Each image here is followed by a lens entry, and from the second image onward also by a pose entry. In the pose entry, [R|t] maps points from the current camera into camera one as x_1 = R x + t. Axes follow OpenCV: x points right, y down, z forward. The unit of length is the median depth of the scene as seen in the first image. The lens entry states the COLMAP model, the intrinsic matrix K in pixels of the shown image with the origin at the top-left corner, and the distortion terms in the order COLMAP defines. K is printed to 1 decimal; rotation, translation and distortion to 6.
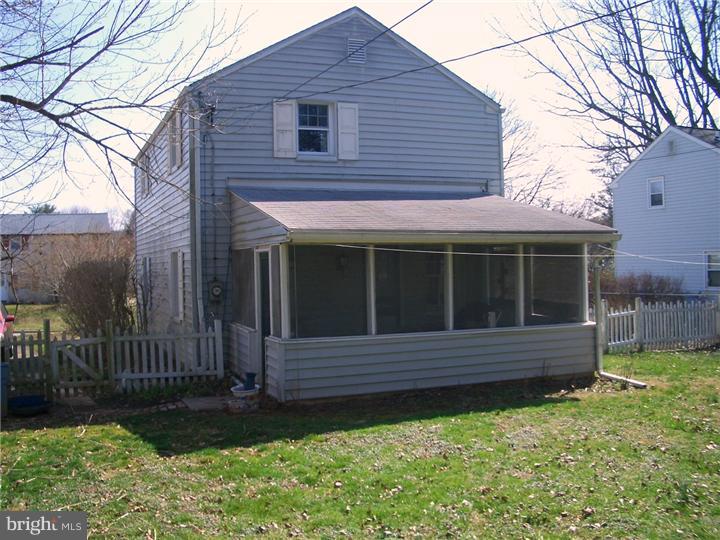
lens RADIAL K [[728.8, 0, 360.0], [0, 728.8, 270.0], [0, 0, 1]] dist [-0.157923, 0.037792]
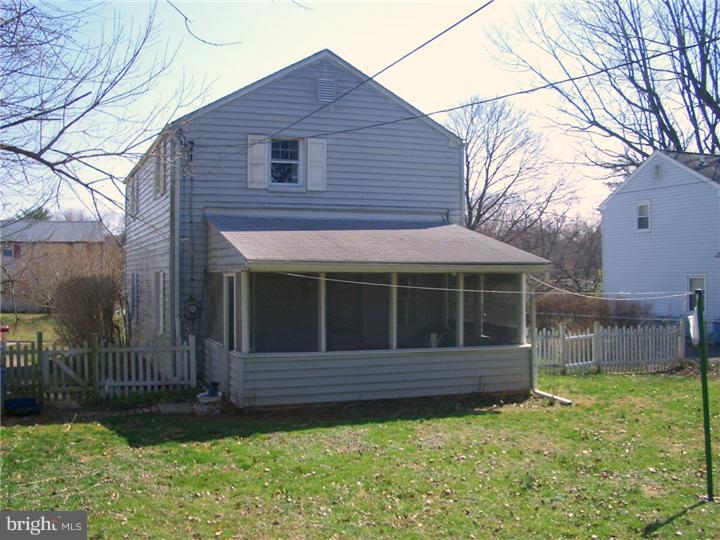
lens RADIAL K [[784.9, 0, 360.0], [0, 784.9, 270.0], [0, 0, 1]] dist [-0.152621, -0.005693]
pose [[0.999657, 0.018630, -0.018418, 0.091608], [-0.018904, 0.999712, -0.014805, -0.020603], [0.018137, 0.015148, 0.999721, -0.217540]]
